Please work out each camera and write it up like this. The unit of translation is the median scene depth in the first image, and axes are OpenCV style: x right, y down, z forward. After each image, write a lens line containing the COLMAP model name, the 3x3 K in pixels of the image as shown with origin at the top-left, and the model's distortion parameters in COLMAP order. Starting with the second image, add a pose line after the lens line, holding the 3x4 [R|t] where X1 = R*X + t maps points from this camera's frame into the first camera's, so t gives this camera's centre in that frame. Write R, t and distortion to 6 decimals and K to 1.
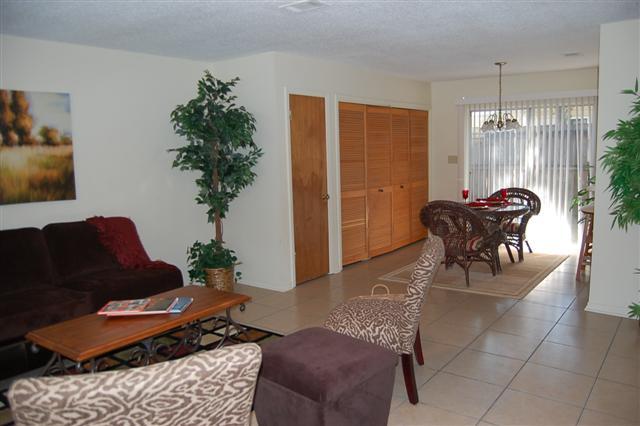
lens RADIAL K [[540.7, 0, 321.4], [0, 540.7, 217.2], [0, 0, 1]] dist [-0.004479, 0.001871]
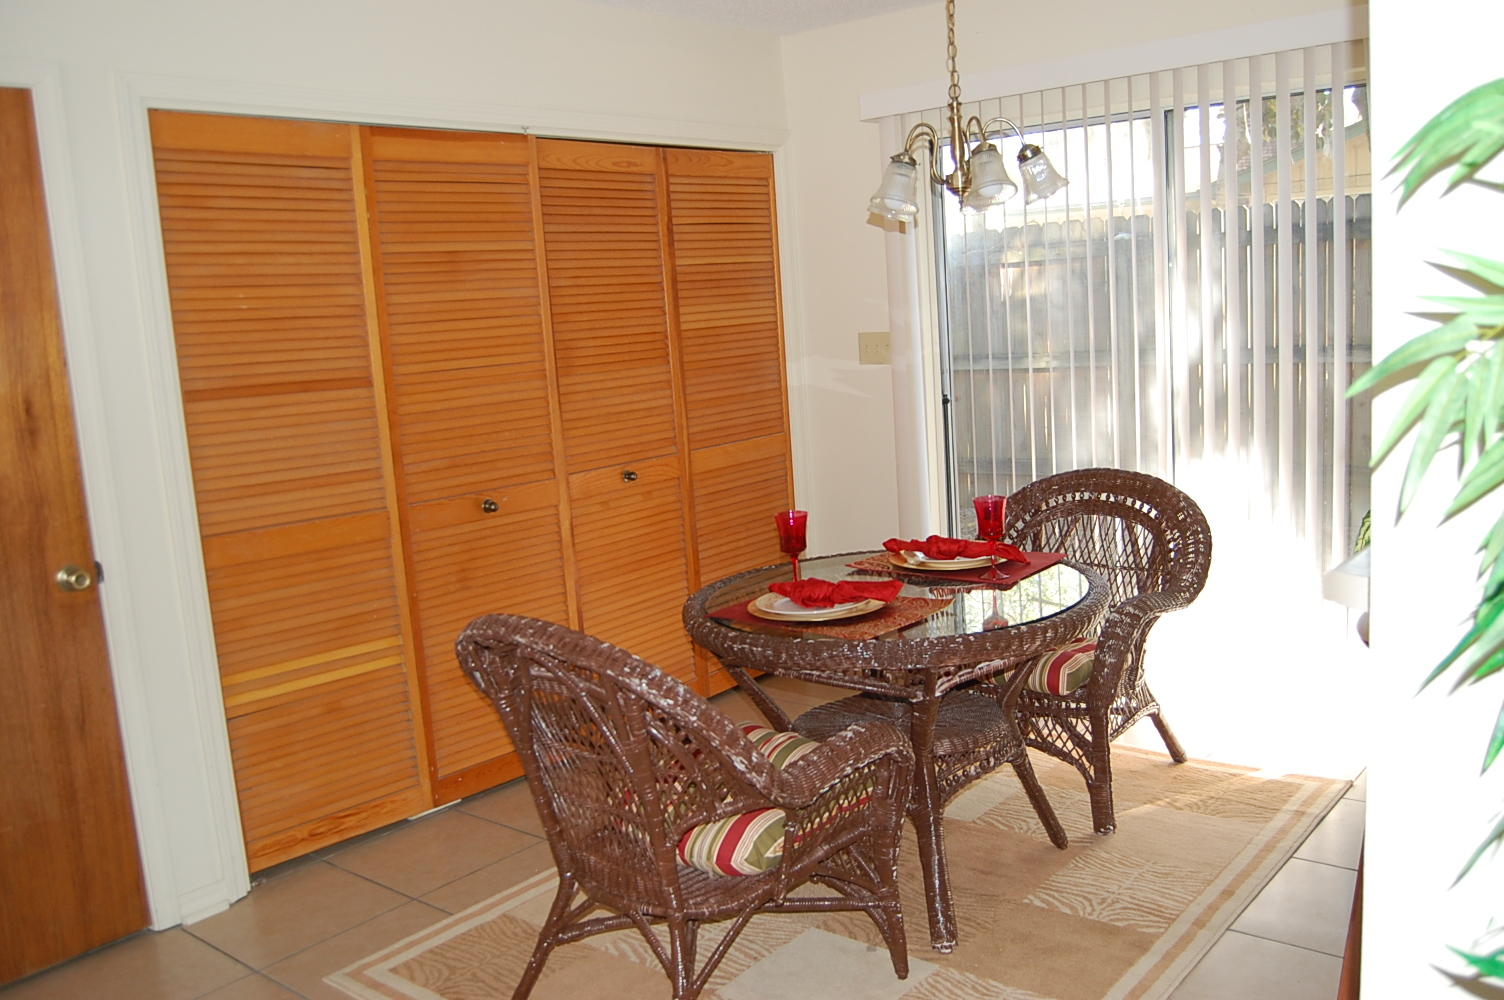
lens RADIAL K [[1309.4, 0, 750.5], [0, 1309.4, 500.0], [0, 0, 1]] dist [-0.079576, 0.020457]
pose [[0.996151, -0.030851, -0.082045, 0.262383], [0.032631, 0.999258, 0.020442, -0.058478], [0.081353, -0.023041, 0.996419, 0.461650]]
